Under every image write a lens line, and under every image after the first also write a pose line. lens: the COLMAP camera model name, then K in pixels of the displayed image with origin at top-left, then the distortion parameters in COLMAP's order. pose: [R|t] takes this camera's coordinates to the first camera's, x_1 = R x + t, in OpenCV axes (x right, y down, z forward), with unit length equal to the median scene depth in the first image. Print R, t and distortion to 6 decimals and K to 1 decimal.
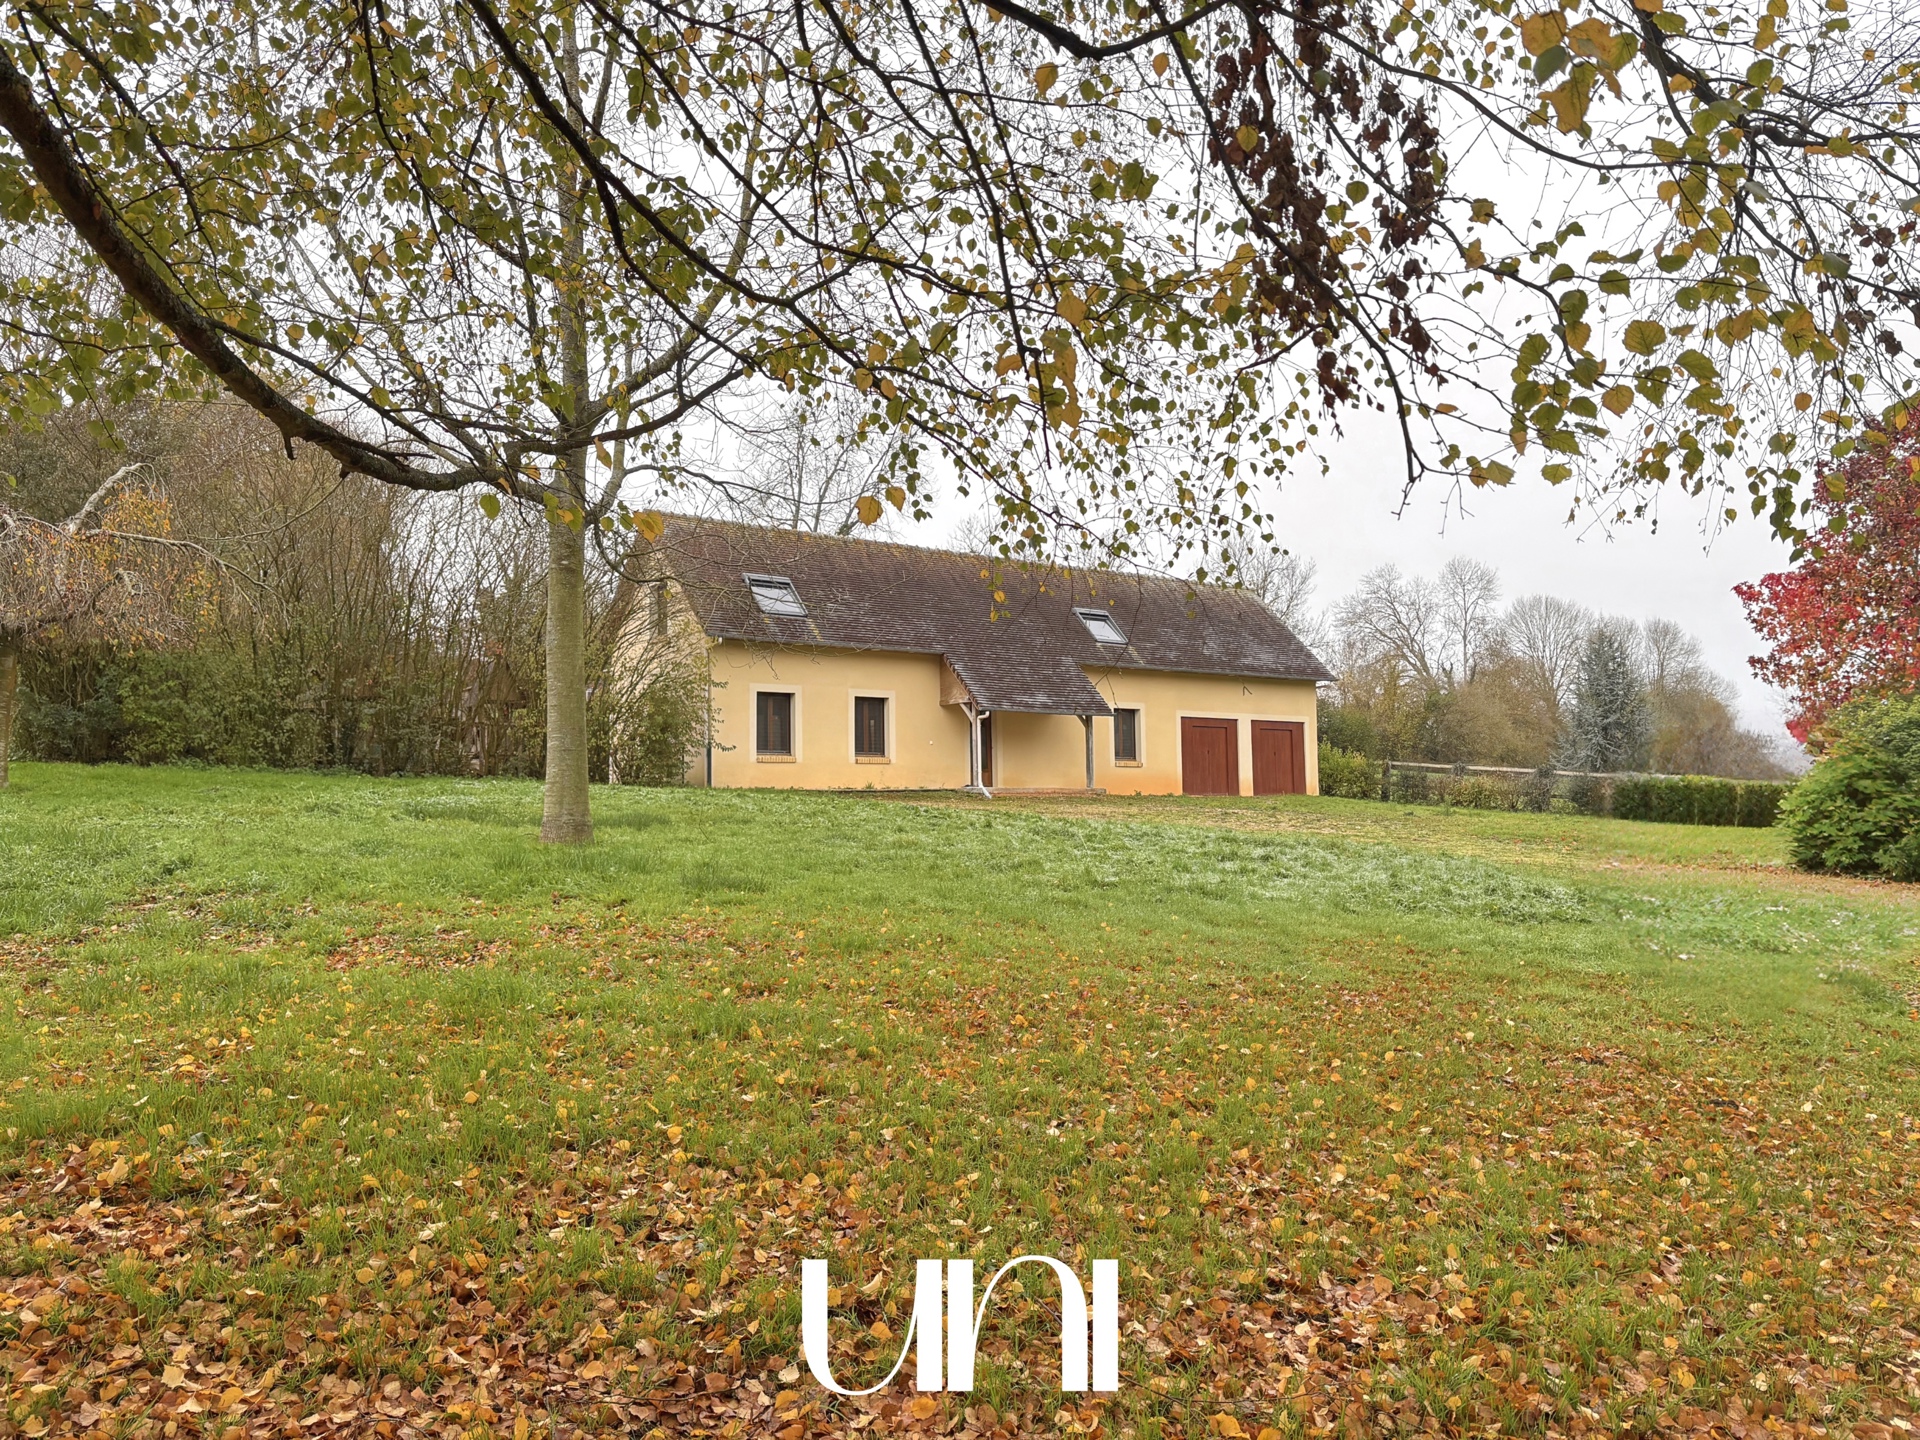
lens RADIAL K [[1448.4, 0, 968.8], [0, 1448.4, 722.1], [0, 0, 1]] dist [0.052150, -0.034343]
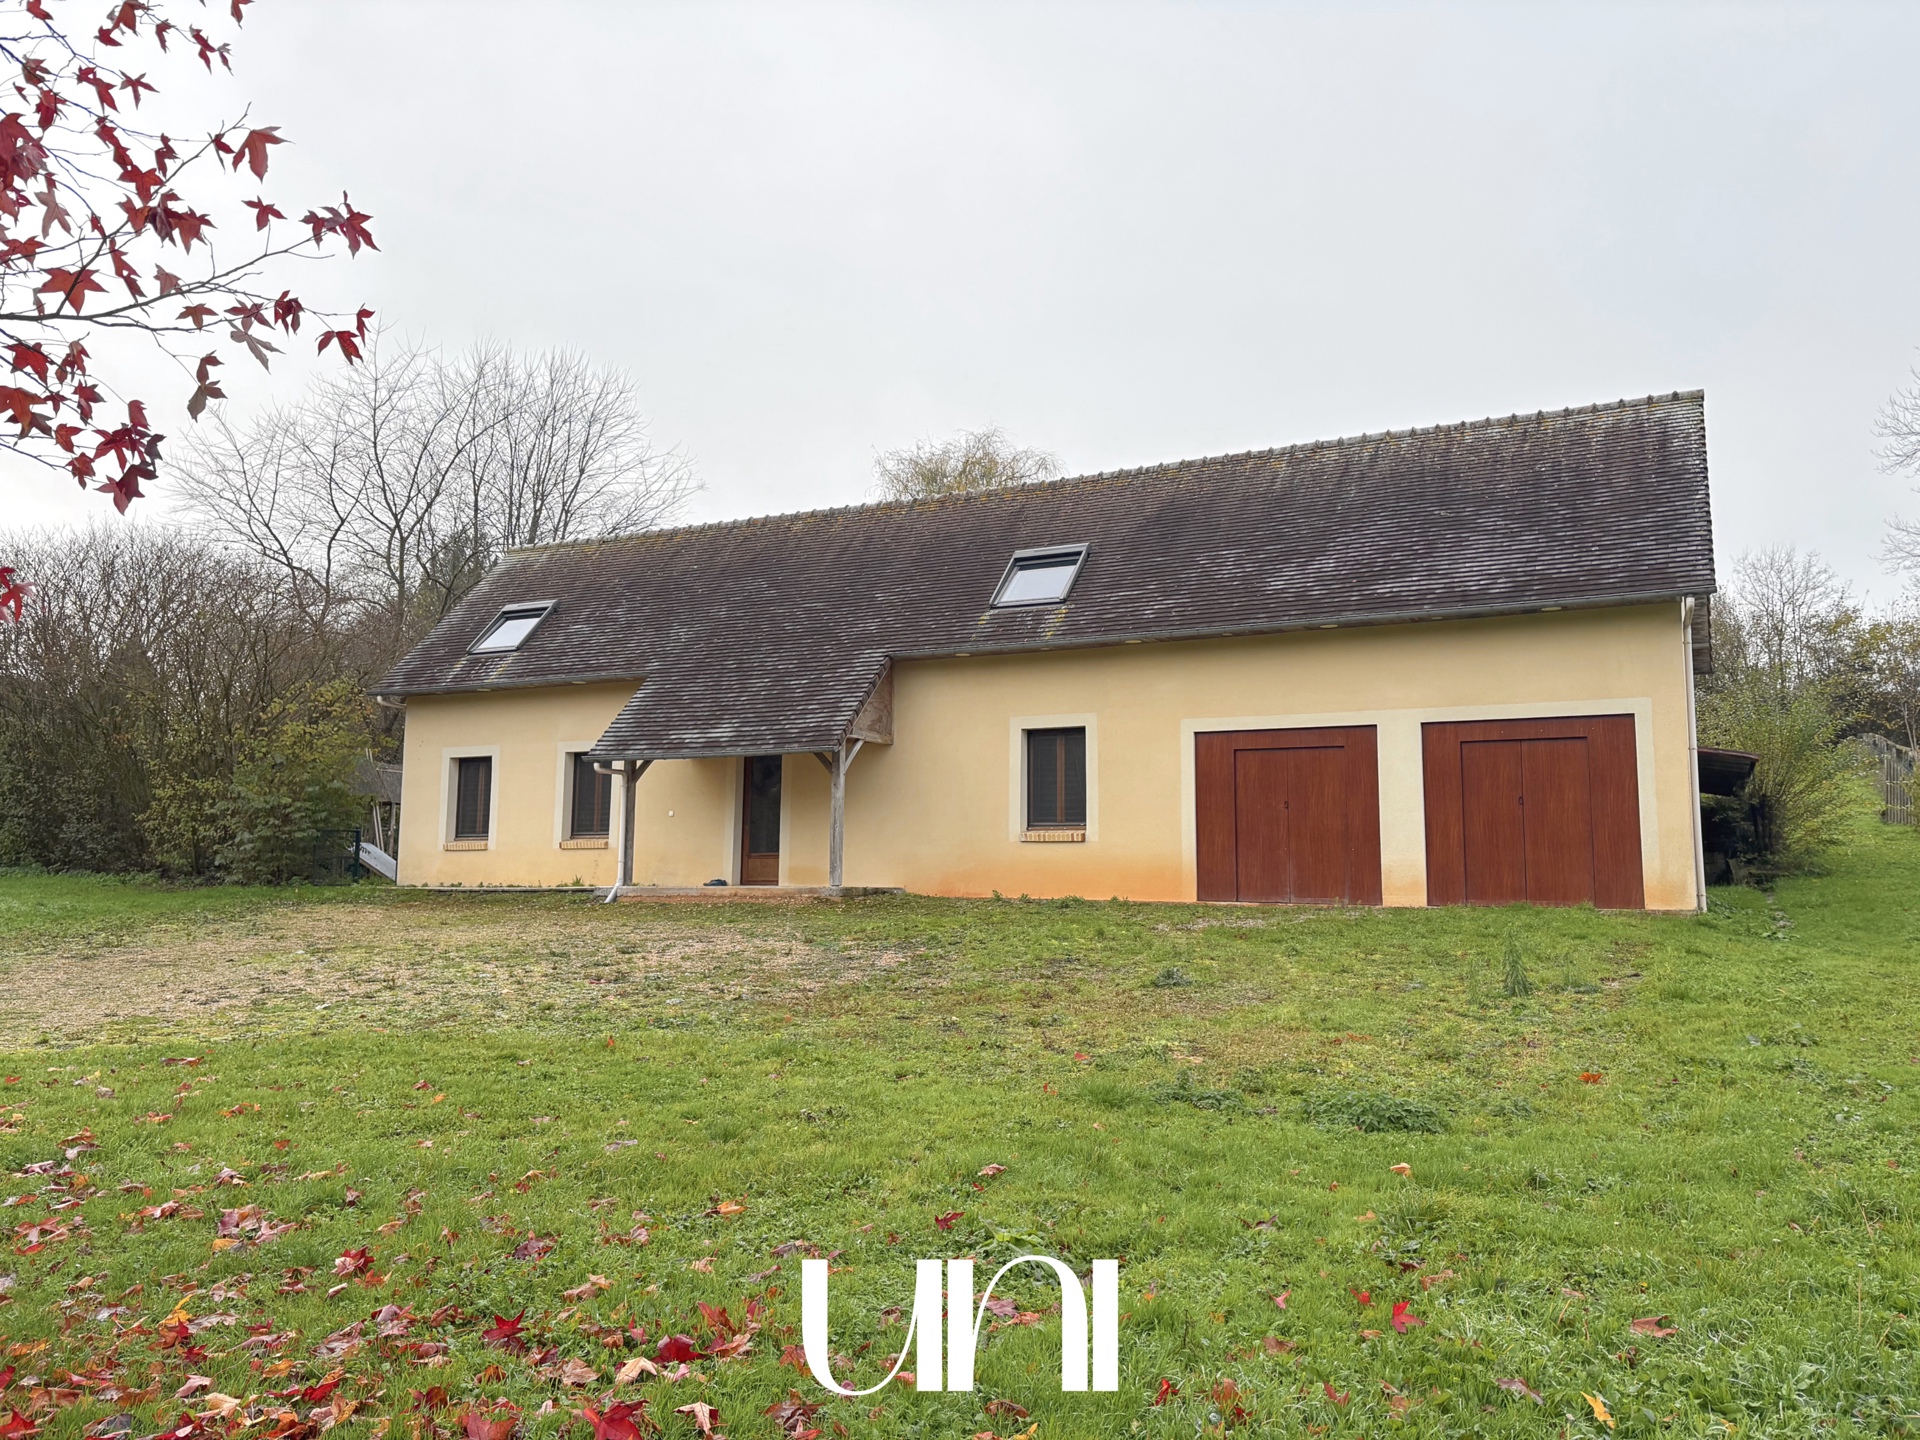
lens RADIAL K [[1448.4, 0, 965.3], [0, 1448.4, 712.5], [0, 0, 1]] dist [0.052150, -0.034343]
pose [[0.444716, -0.094581, -0.890664, 0.546453], [0.046696, 0.995505, -0.082399, 0.025572], [0.894454, -0.004947, 0.447133, 0.746563]]
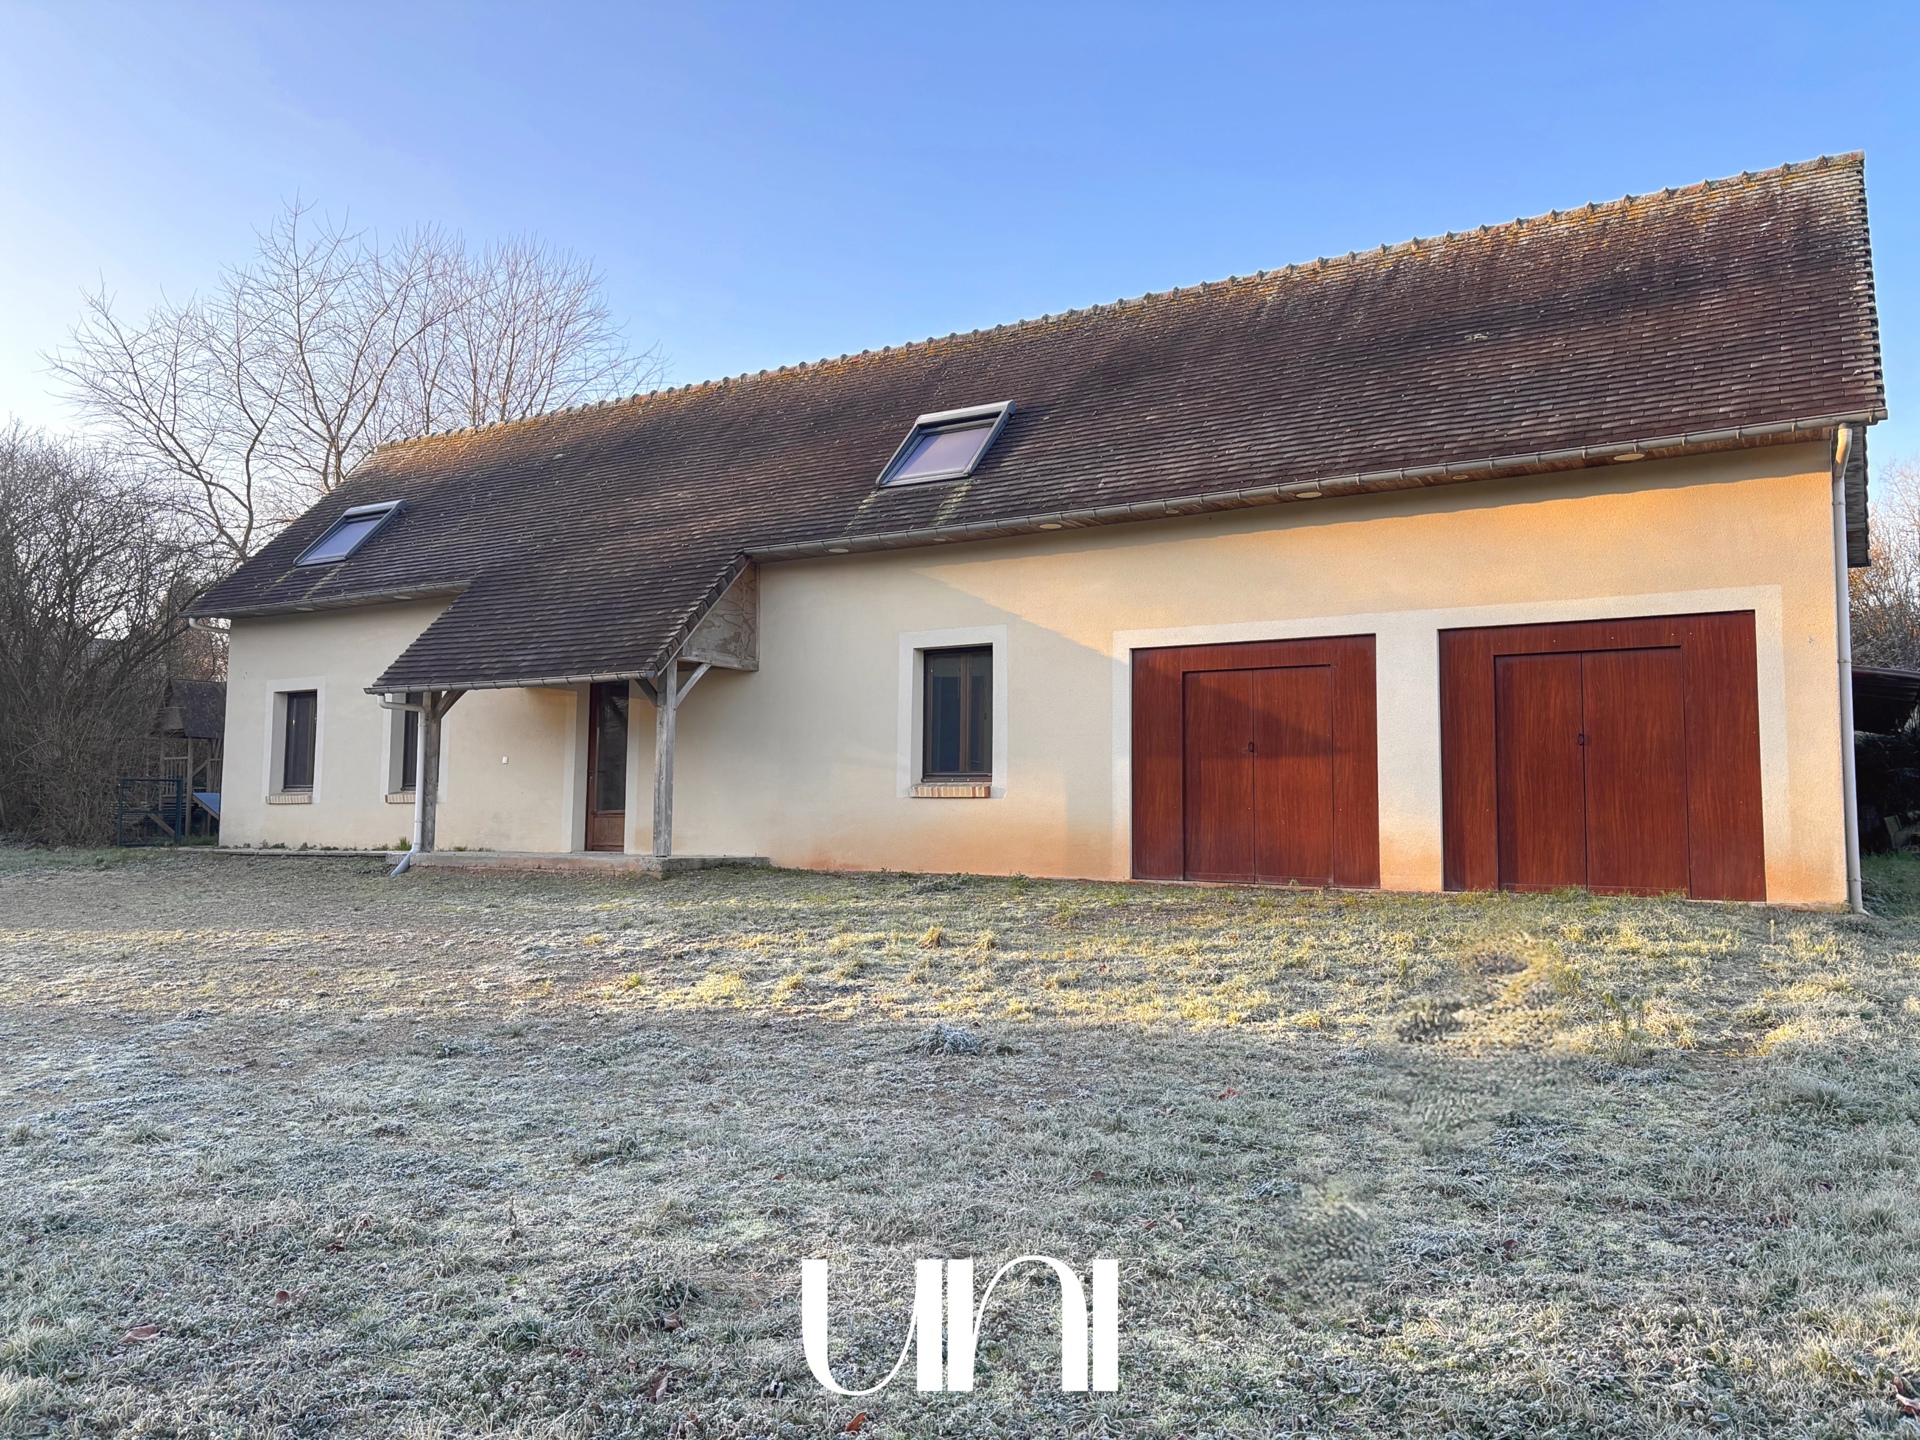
lens RADIAL K [[1448.4, 0, 966.7], [0, 1448.4, 706.9], [0, 0, 1]] dist [0.052150, -0.034343]
pose [[0.379757, -0.064326, -0.922847, 0.458962], [0.047575, 0.997617, -0.049961, 0.025755], [0.923862, -0.024932, 0.381913, 0.858752]]
